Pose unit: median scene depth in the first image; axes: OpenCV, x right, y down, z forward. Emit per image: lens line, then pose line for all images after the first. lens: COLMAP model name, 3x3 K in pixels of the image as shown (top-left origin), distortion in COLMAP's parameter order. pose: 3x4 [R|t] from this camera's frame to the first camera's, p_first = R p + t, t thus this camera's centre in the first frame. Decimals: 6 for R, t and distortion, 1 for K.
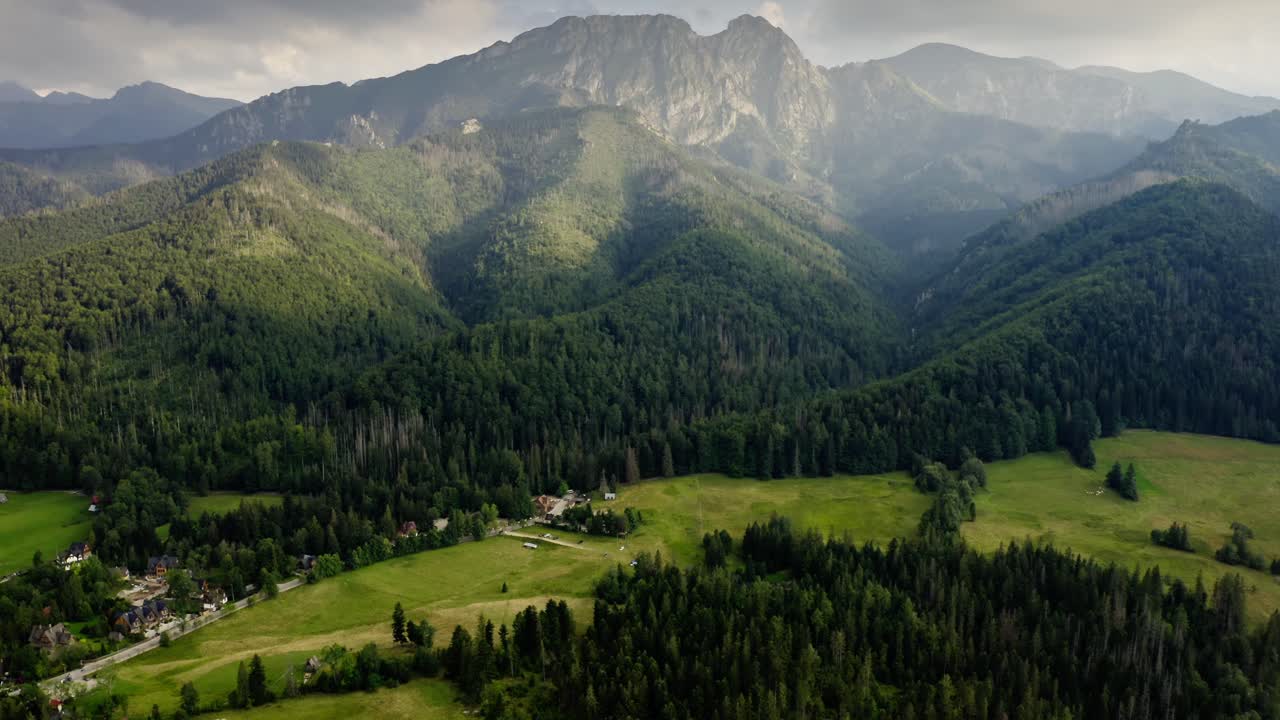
lens RADIAL K [[1016.2, 0, 640.0], [0, 1016.2, 360.0], [0, 0, 1]] dist [-0.160085, 0.003738]
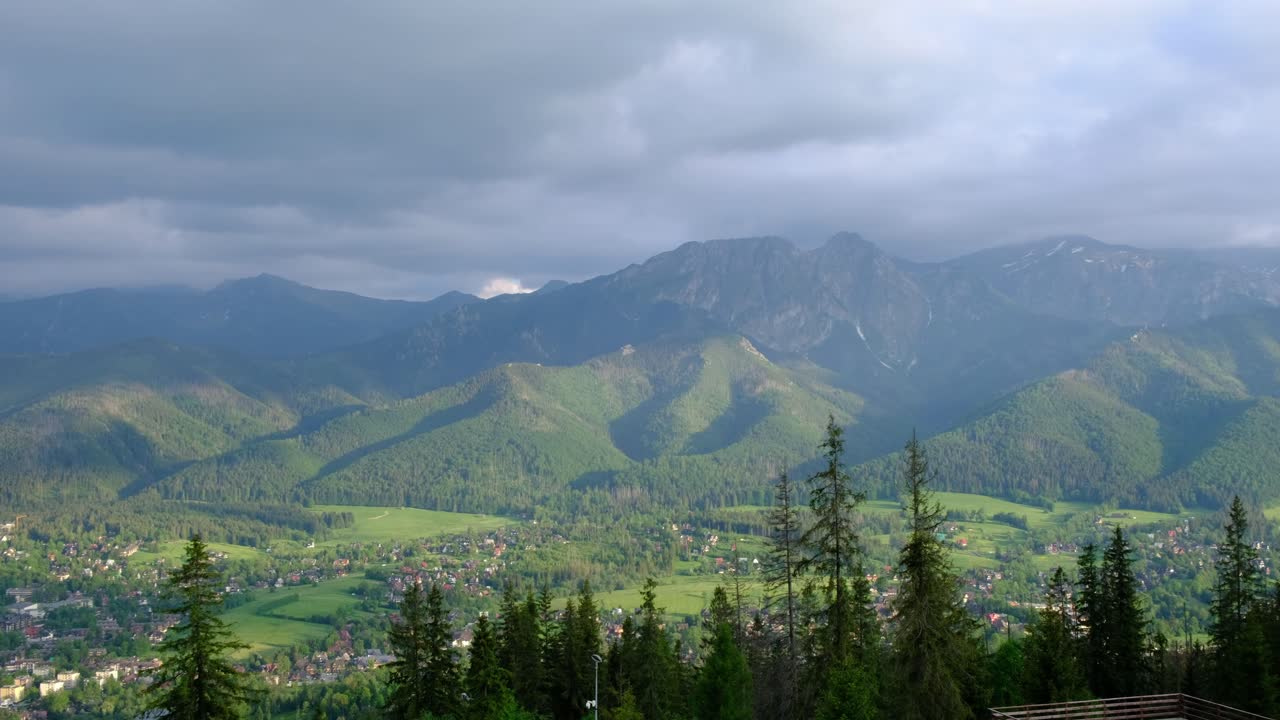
lens RADIAL K [[1017.8, 0, 640.0], [0, 1017.8, 360.0], [0, 0, 1]] dist [-0.006133, -0.000982]
pose [[0.992696, -0.021380, -0.118735, 0.031167], [-0.001260, 0.982282, -0.187405, 0.071681], [0.120638, 0.186185, 0.975080, -0.518943]]
